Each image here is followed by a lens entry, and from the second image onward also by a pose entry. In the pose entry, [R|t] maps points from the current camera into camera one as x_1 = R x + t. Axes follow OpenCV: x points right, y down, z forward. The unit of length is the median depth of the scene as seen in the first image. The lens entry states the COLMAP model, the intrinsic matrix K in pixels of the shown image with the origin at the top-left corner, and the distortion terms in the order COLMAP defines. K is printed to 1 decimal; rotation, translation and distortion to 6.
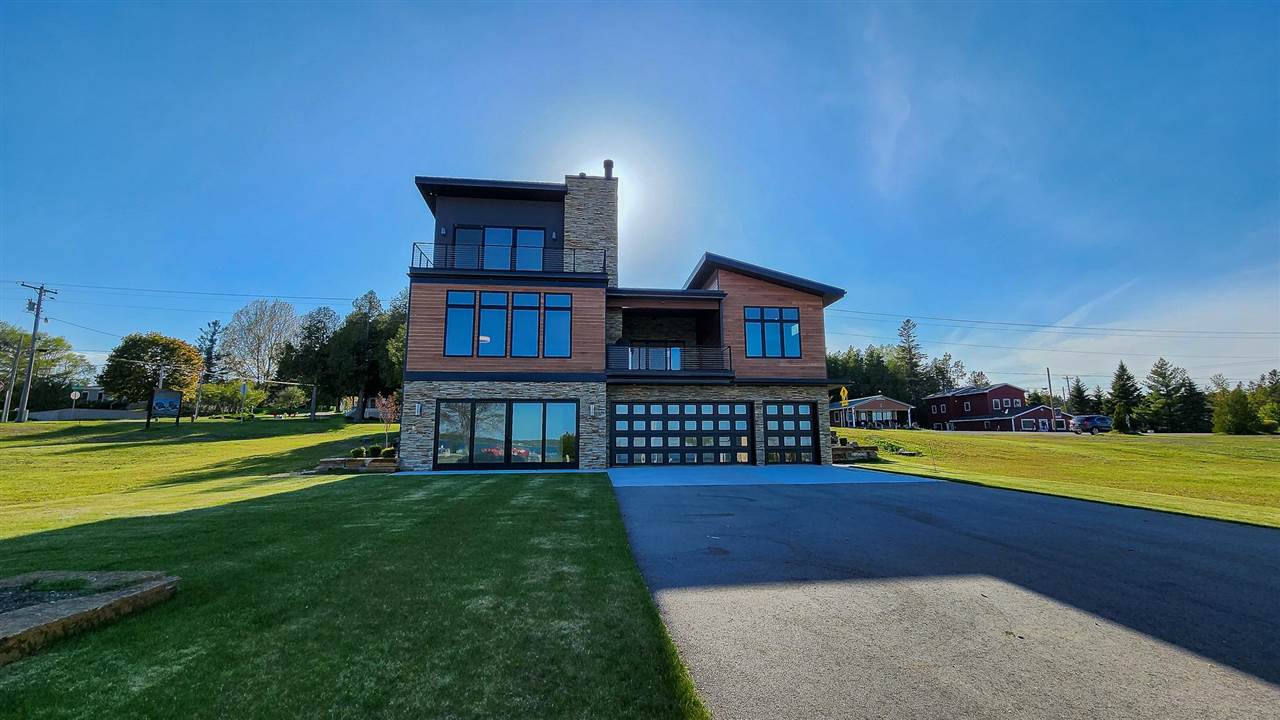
lens RADIAL K [[521.2, 0, 650.9], [0, 521.2, 361.3], [0, 0, 1]] dist [0.000678, 0.000096]
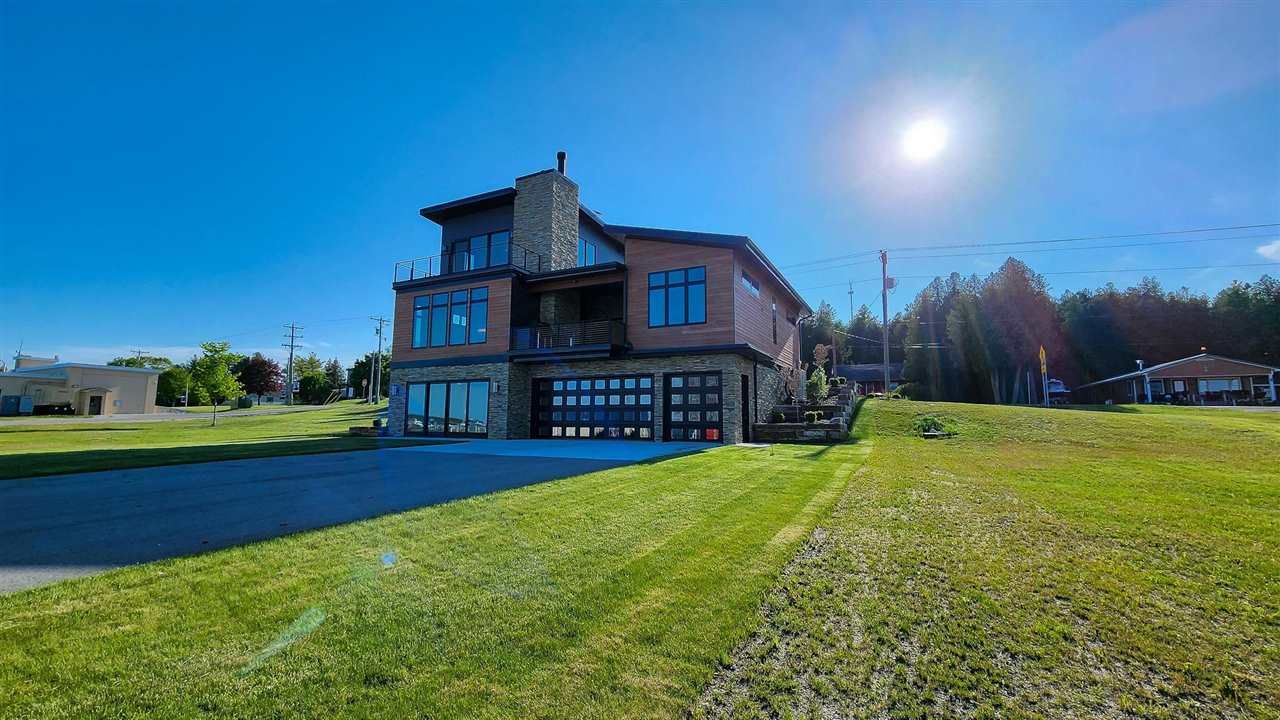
lens RADIAL K [[521.2, 0, 650.9], [0, 521.2, 361.3], [0, 0, 1]] dist [0.000678, 0.000096]
pose [[0.837811, -0.053183, -0.543364, 0.693879], [0.073862, 0.997135, 0.016291, 0.038086], [0.540941, -0.053783, 0.839339, 0.206379]]
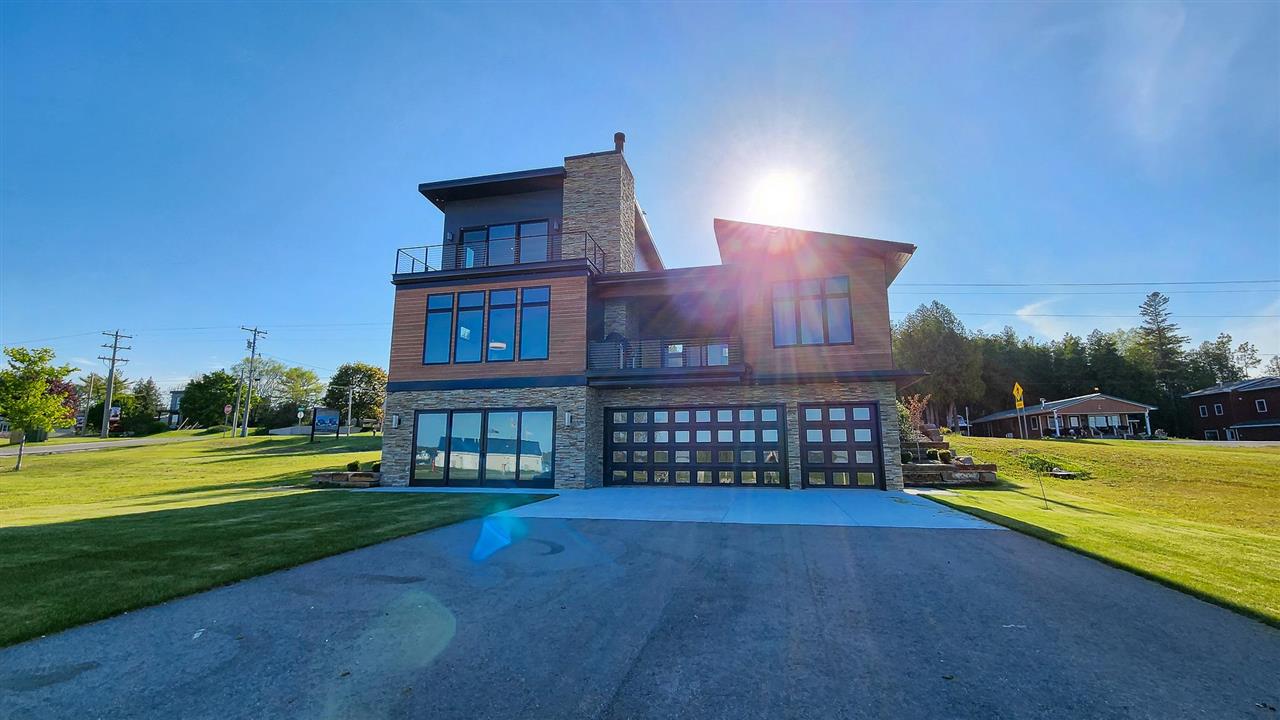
lens RADIAL K [[530.2, 0, 645.7], [0, 530.2, 359.6], [0, 0, 1]] dist [-0.001753, -0.000084]
pose [[0.942697, -0.054543, -0.329162, 0.260033], [0.047433, 0.998436, -0.029599, 0.025069], [0.330261, 0.012290, 0.943810, 0.198544]]
